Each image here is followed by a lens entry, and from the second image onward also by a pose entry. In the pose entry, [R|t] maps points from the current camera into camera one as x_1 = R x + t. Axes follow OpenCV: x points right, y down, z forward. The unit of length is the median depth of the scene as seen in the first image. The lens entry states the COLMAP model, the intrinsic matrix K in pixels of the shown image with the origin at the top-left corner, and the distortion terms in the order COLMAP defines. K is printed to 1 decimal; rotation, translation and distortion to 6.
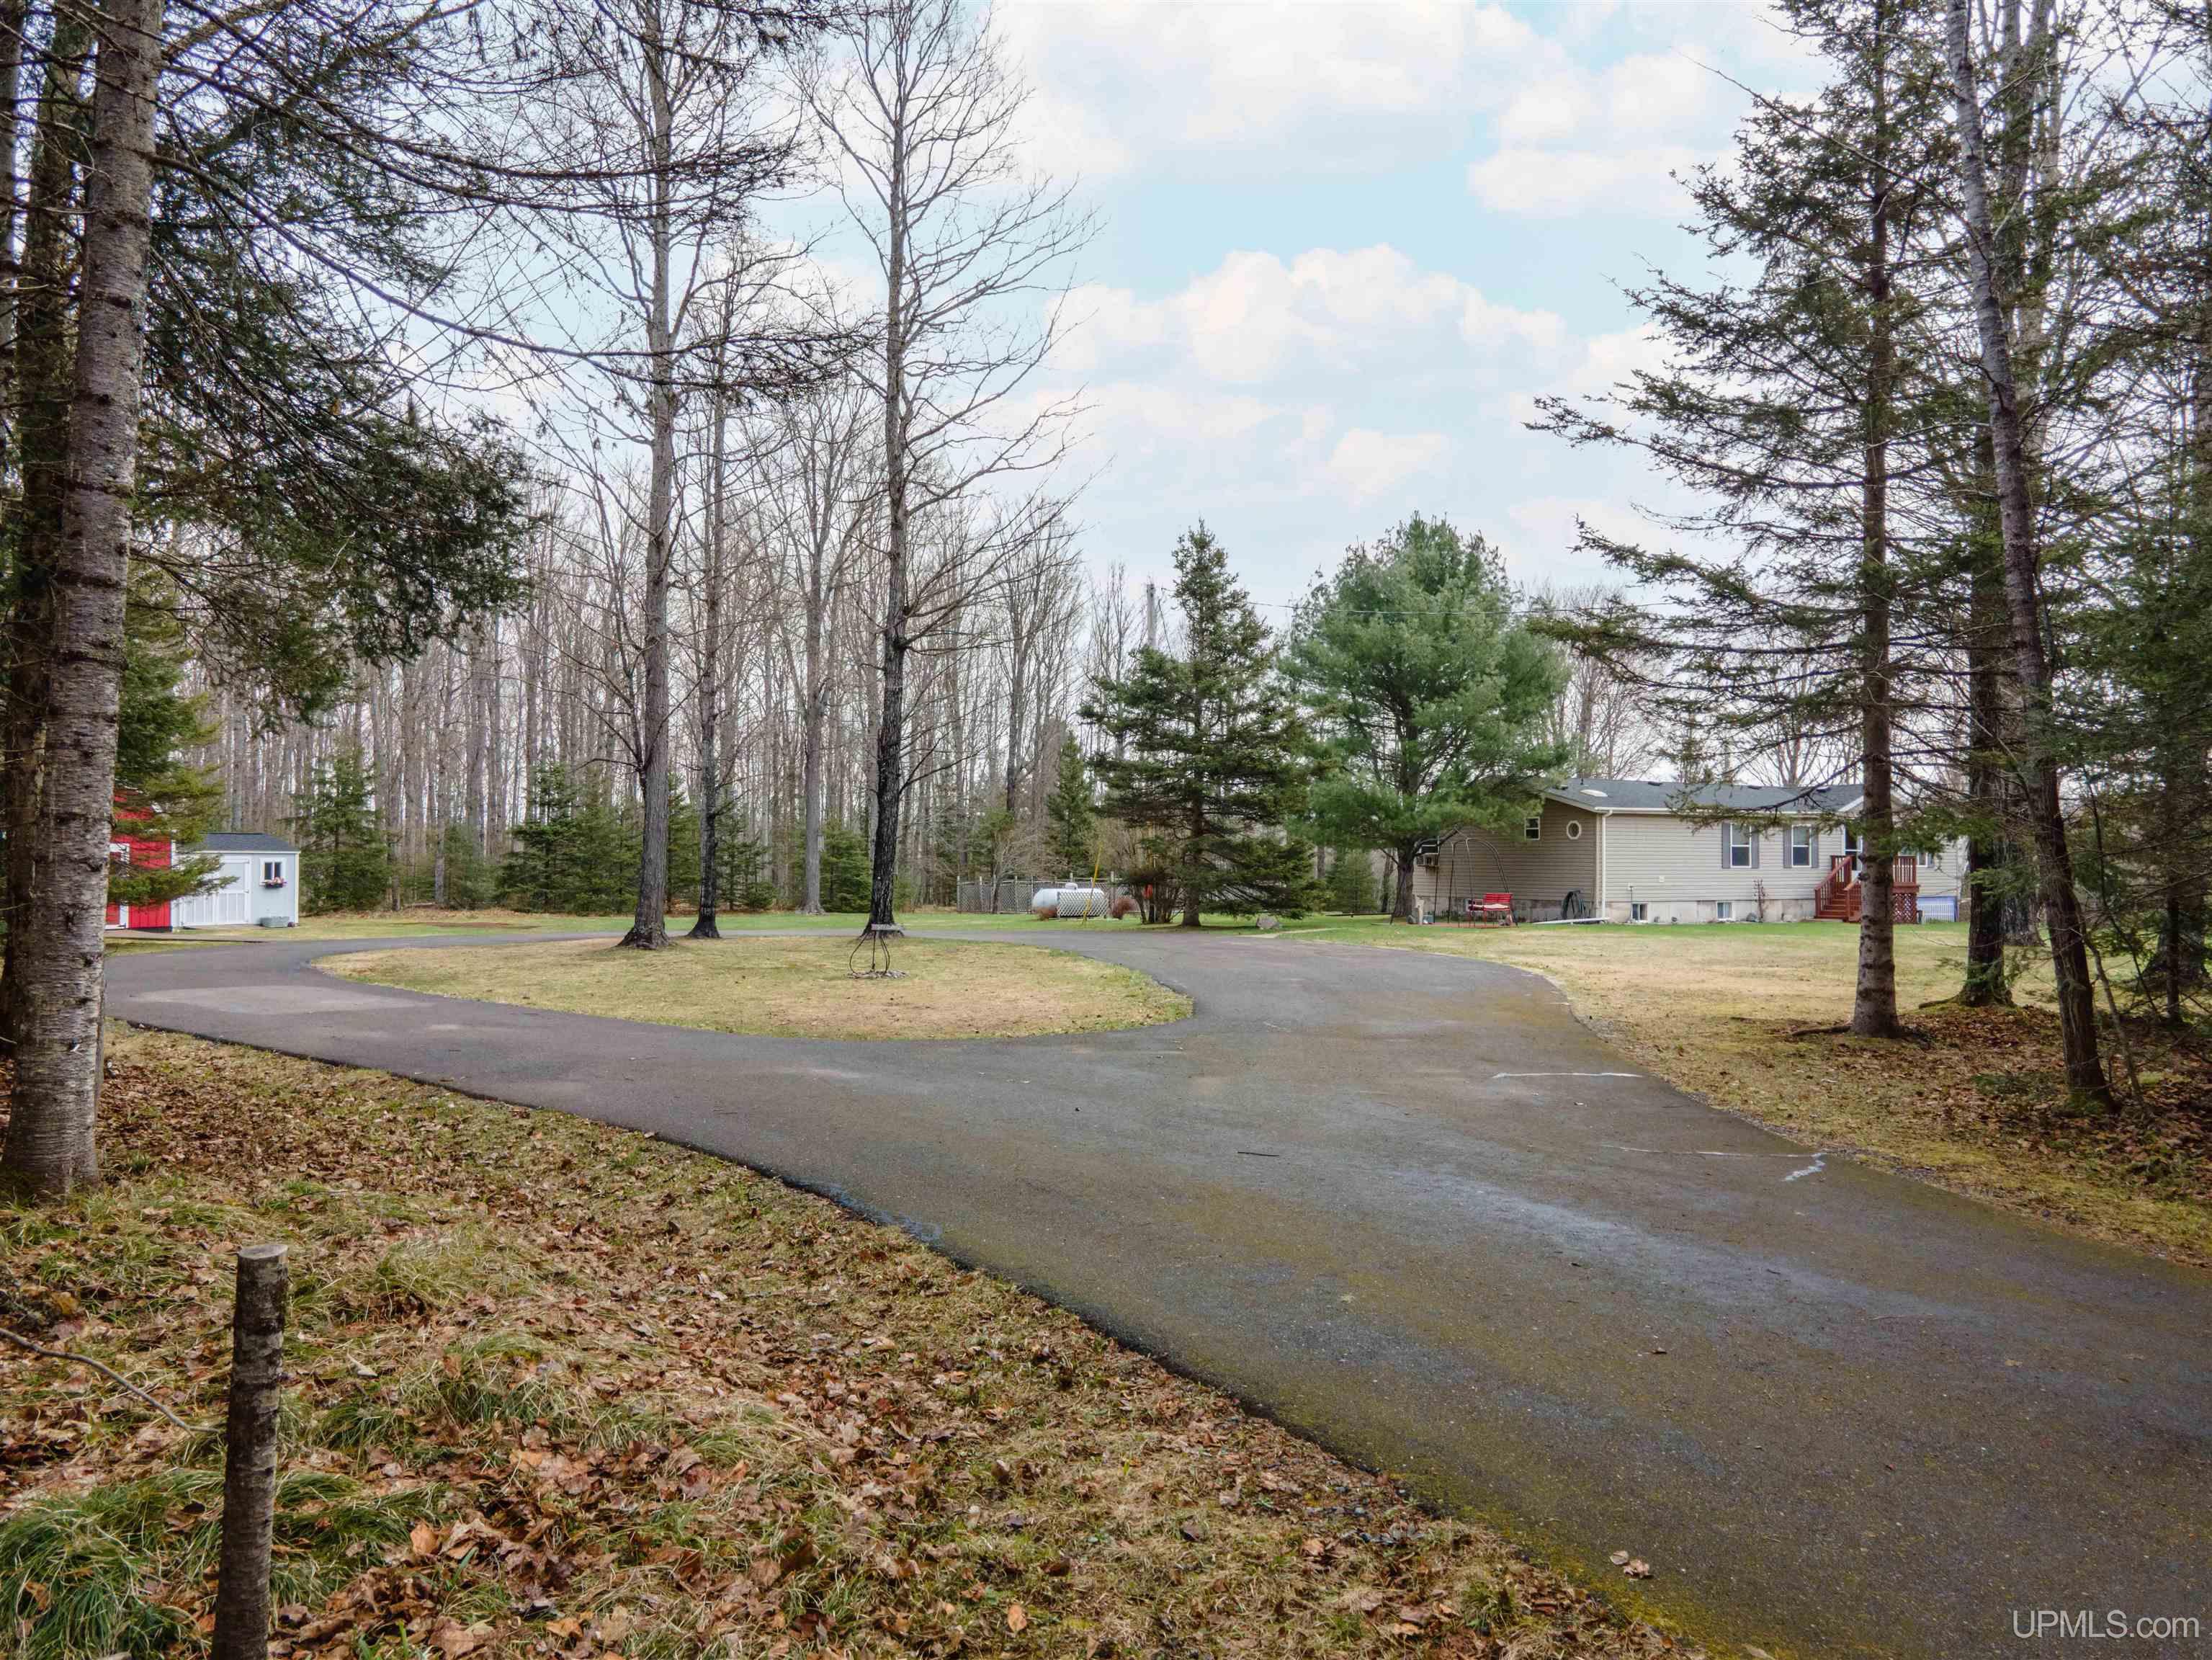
lens RADIAL K [[1700.2, 0, 1106.0], [0, 1700.2, 830.0], [0, 0, 1]] dist [0.014534, 0.059295]
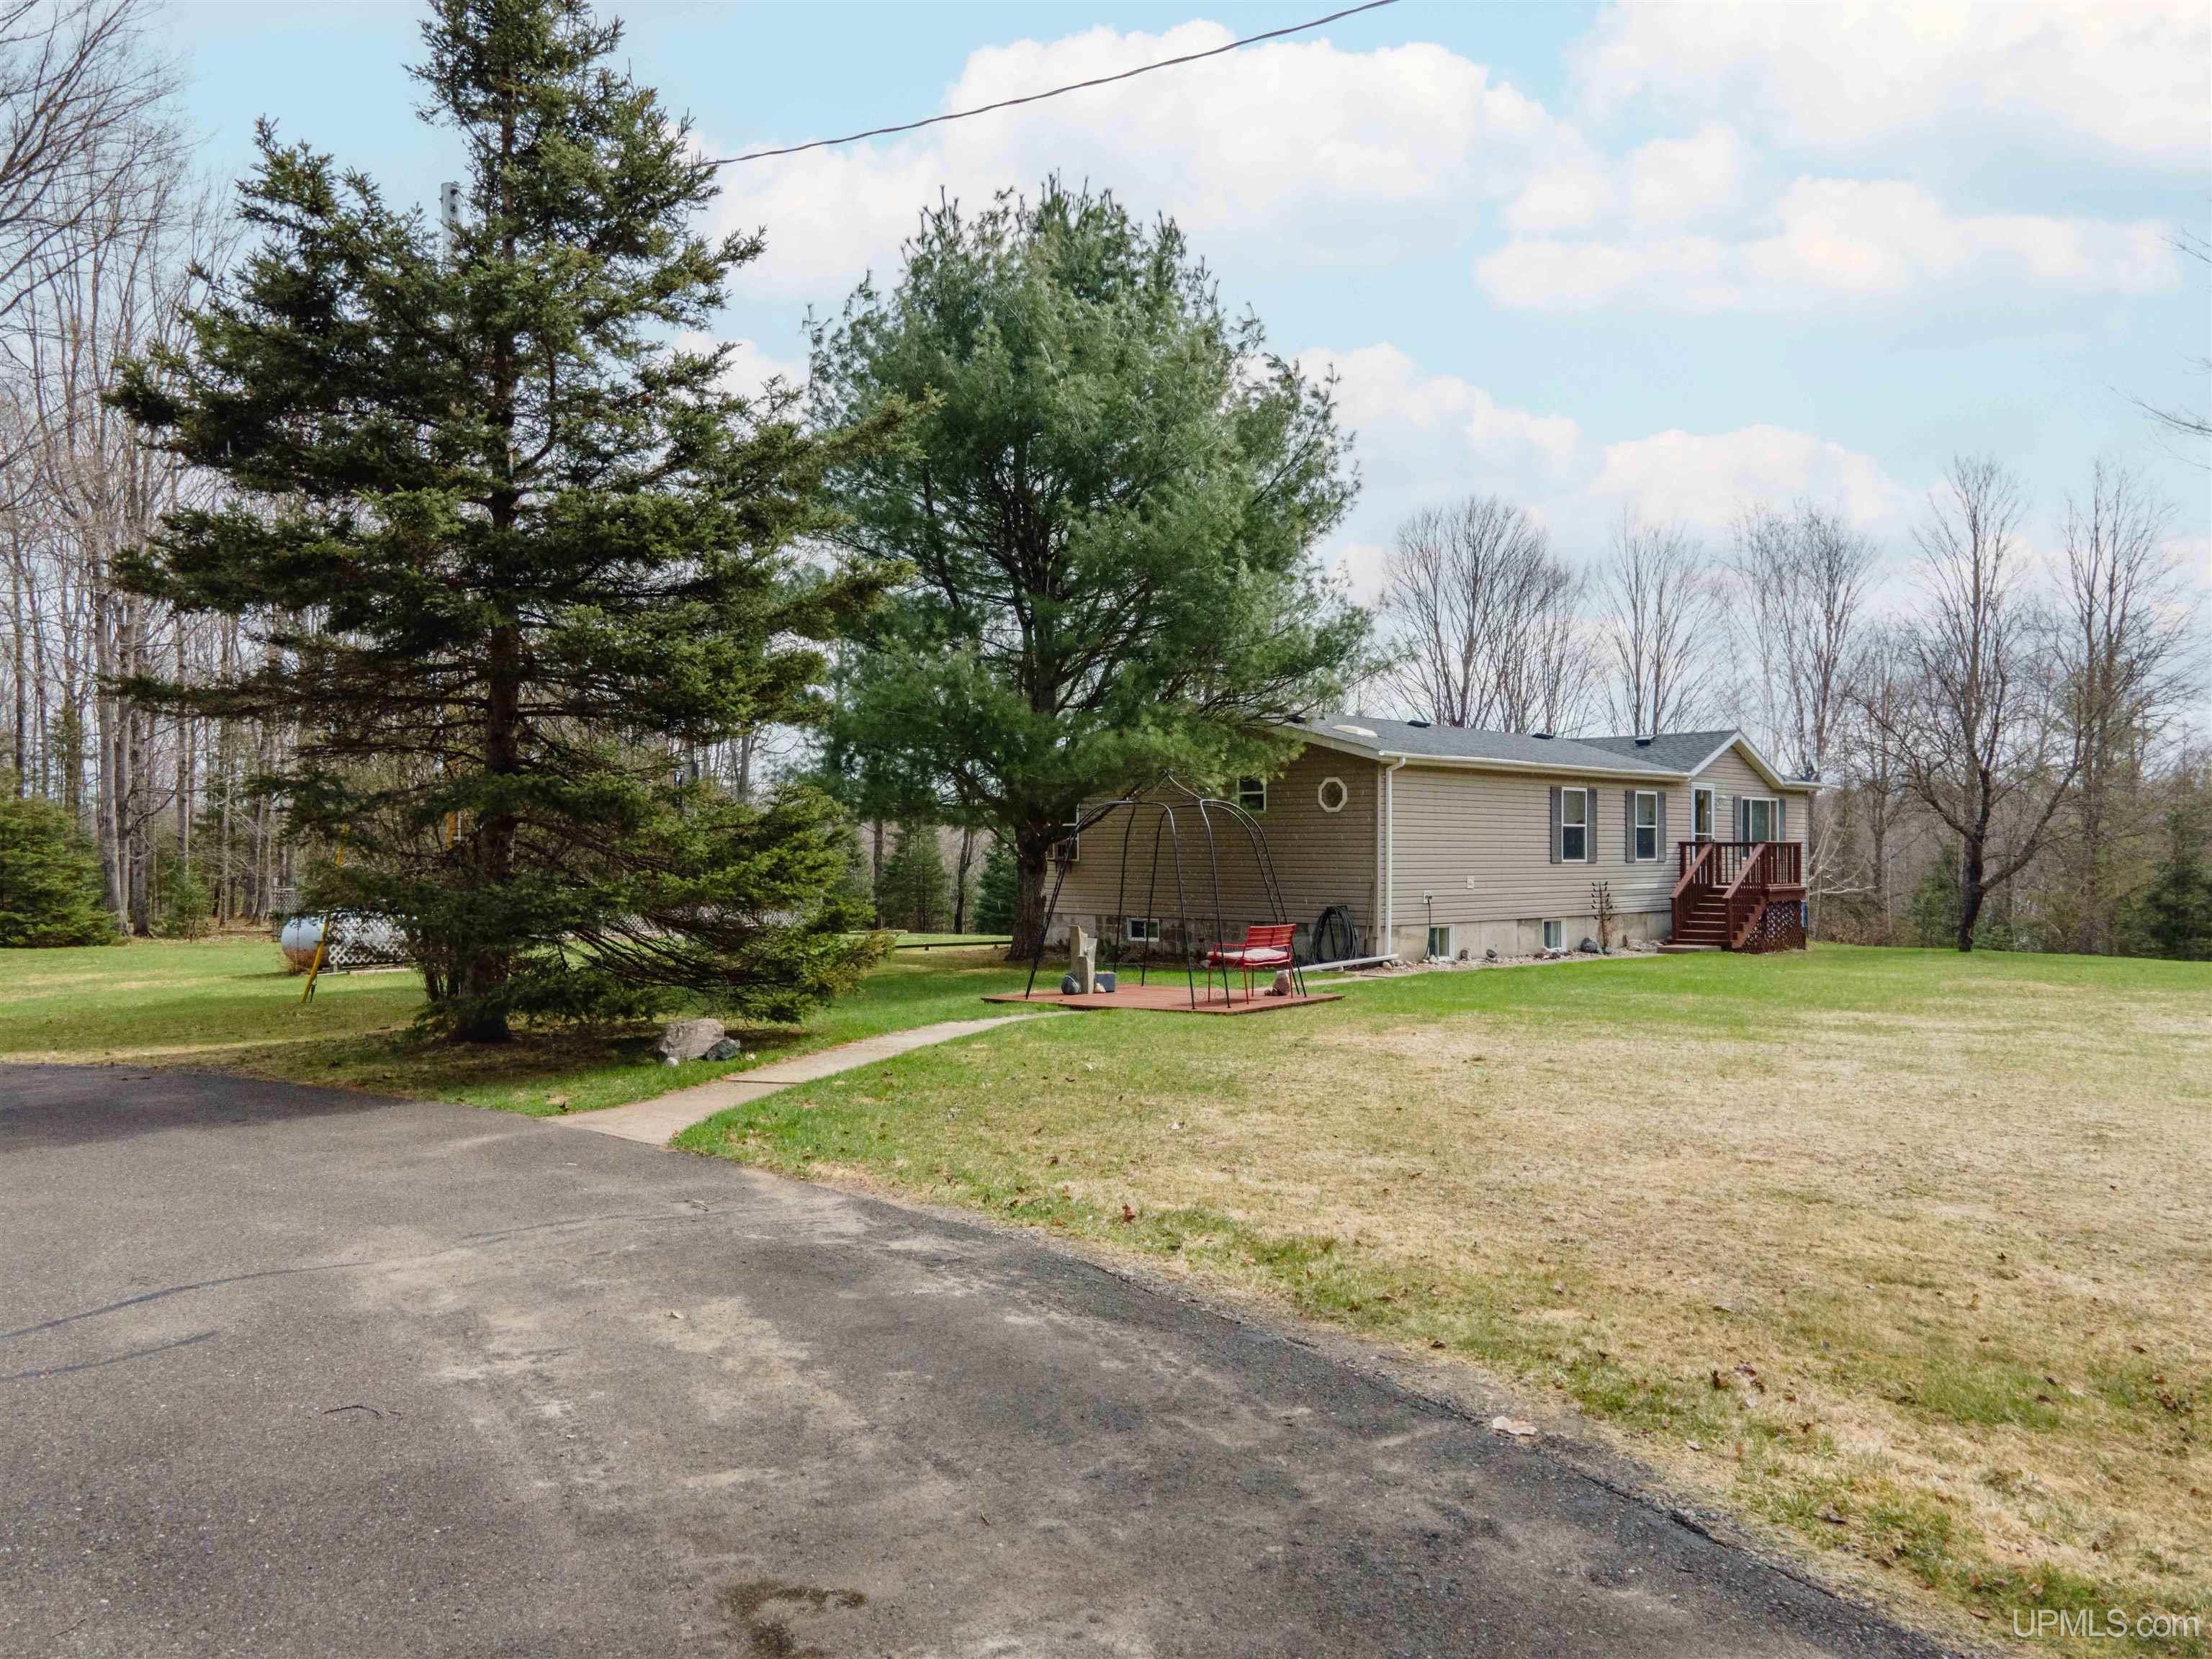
lens RADIAL K [[1700.0, 0, 1106.0], [0, 1700.0, 829.5], [0, 0, 1]] dist [0.014534, 0.059295]
pose [[0.965908, 0.001274, 0.258881, 0.064396], [-0.002985, 0.999976, 0.006214, 0.008024], [-0.258867, -0.006775, 0.965889, 0.495658]]
